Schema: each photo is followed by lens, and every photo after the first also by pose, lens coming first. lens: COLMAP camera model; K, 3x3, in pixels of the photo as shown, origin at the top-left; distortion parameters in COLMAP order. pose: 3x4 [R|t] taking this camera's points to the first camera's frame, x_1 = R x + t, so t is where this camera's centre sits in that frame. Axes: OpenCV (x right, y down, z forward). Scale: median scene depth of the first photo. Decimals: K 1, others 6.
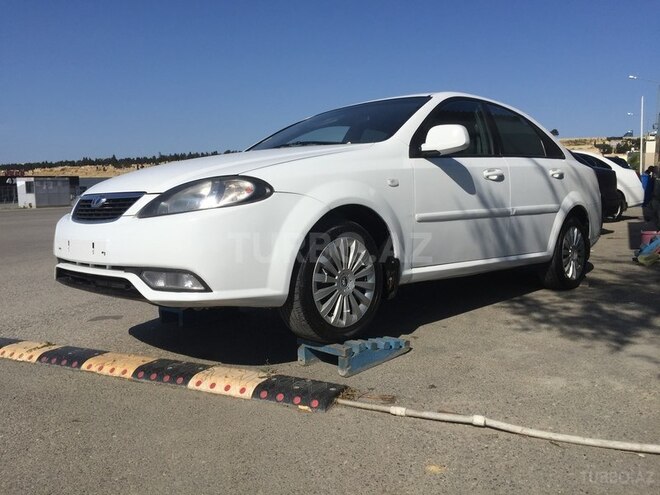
lens RADIAL K [[561.7, 0, 330.0], [0, 561.7, 247.5], [0, 0, 1]] dist [0.084143, -0.108411]
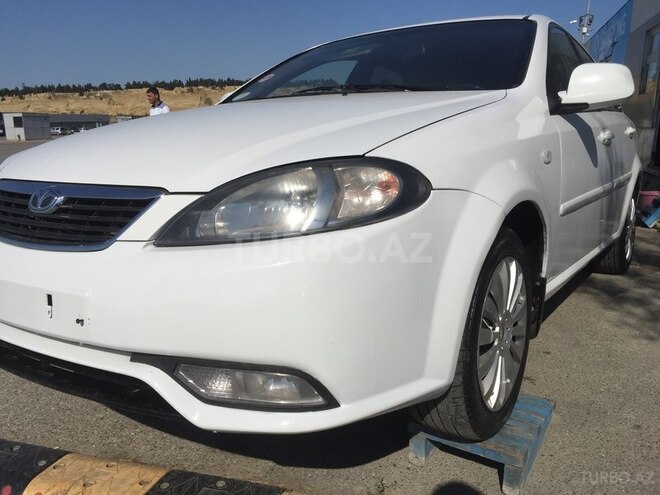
lens RADIAL K [[563.4, 0, 330.0], [0, 563.4, 247.5], [0, 0, 1]] dist [0.119641, -0.167948]
pose [[0.982461, -0.027366, 0.184447, -0.260836], [0.008401, 0.994664, 0.102826, -0.091098], [-0.186276, -0.099473, 0.977449, 0.466873]]
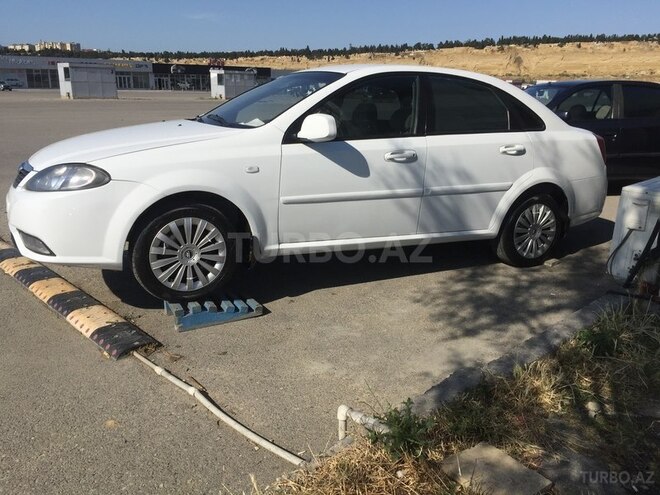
lens RADIAL K [[561.7, 0, 330.0], [0, 561.7, 247.5], [0, 0, 1]] dist [0.084143, -0.108411]
pose [[0.947253, 0.130489, -0.292717, 0.664628], [-0.077187, 0.979361, 0.186803, -0.201990], [0.311052, -0.154356, 0.937775, -0.026085]]
